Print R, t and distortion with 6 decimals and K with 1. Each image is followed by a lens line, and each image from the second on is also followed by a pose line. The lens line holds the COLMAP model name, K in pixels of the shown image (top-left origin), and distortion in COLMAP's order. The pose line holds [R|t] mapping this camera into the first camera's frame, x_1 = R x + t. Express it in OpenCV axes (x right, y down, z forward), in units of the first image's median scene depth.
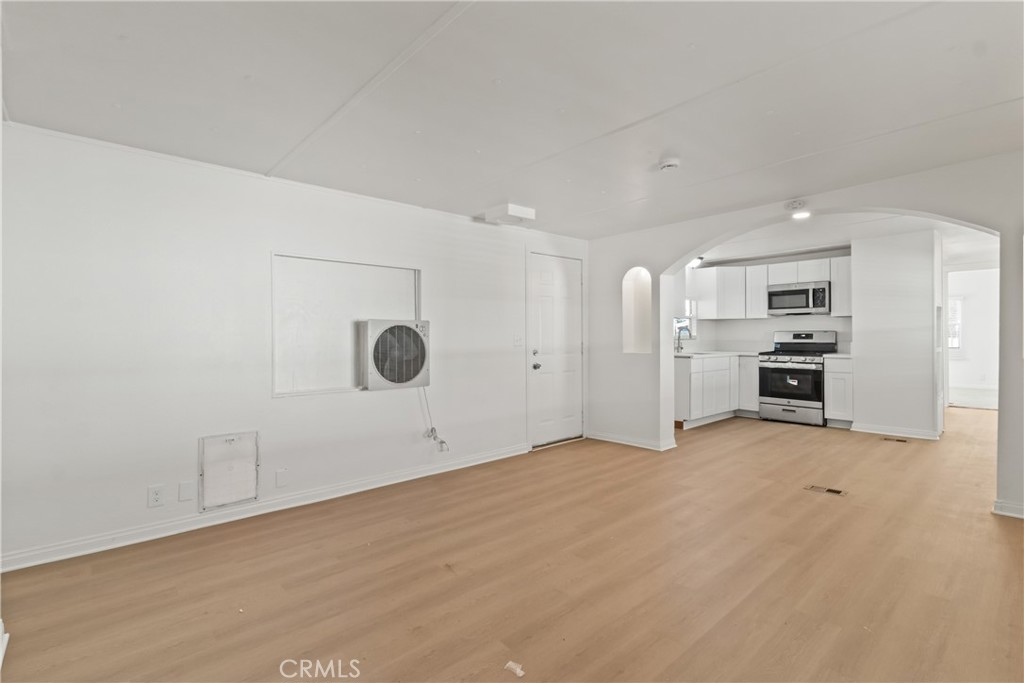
lens RADIAL K [[487.0, 0, 517.5], [0, 487.0, 331.9], [0, 0, 1]] dist [0.001517, 0.000011]
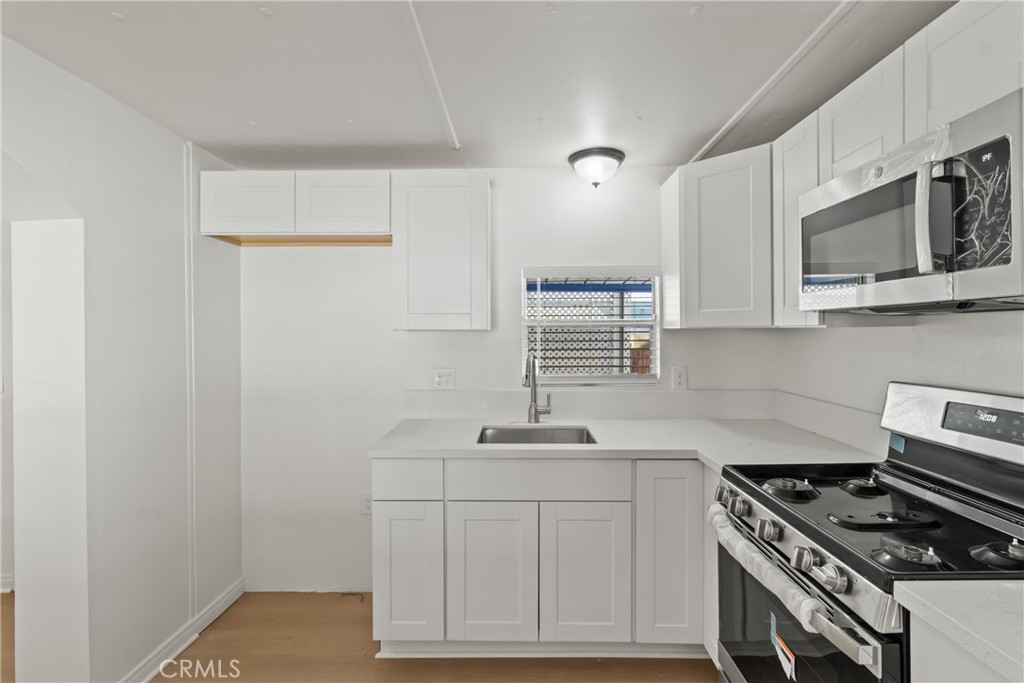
lens RADIAL K [[487.0, 0, 517.5], [0, 487.0, 331.9], [0, 0, 1]] dist [0.001517, 0.000011]
pose [[0.724982, -0.000641, -0.688767, 0.587054], [0.007577, 0.999946, 0.007045, -0.029794], [0.688726, -0.010326, 0.724948, 0.736058]]
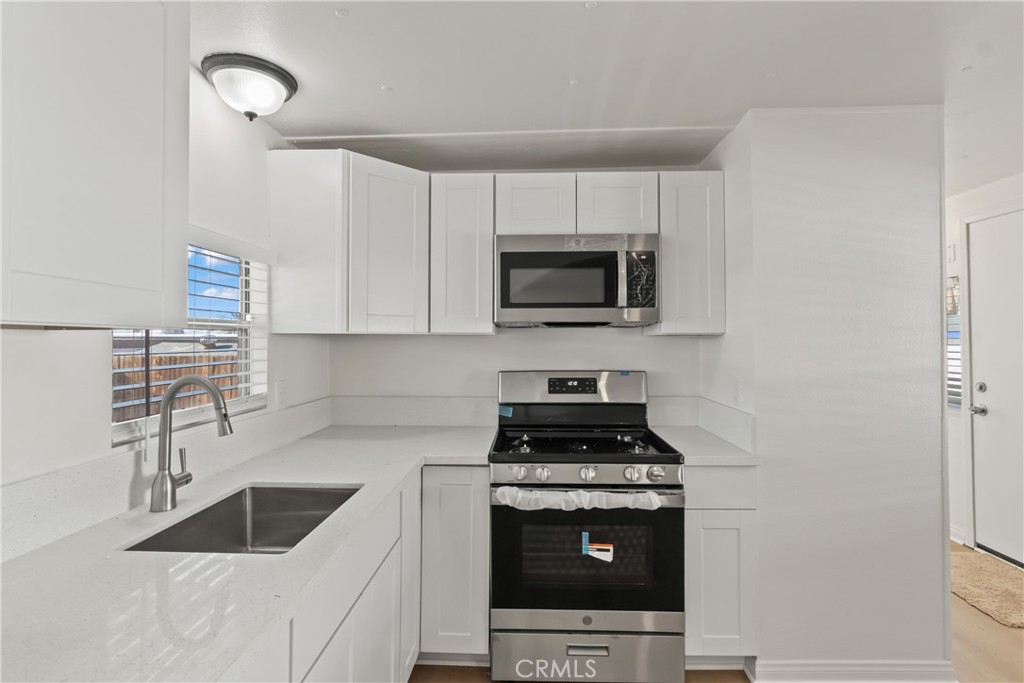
lens RADIAL K [[487.0, 0, 517.5], [0, 487.0, 331.9], [0, 0, 1]] dist [0.001517, 0.000011]
pose [[0.701307, 0.014167, 0.712719, 0.296272], [-0.005715, 0.999882, -0.014251, -0.026112], [-0.712836, 0.005922, 0.701305, 0.776303]]
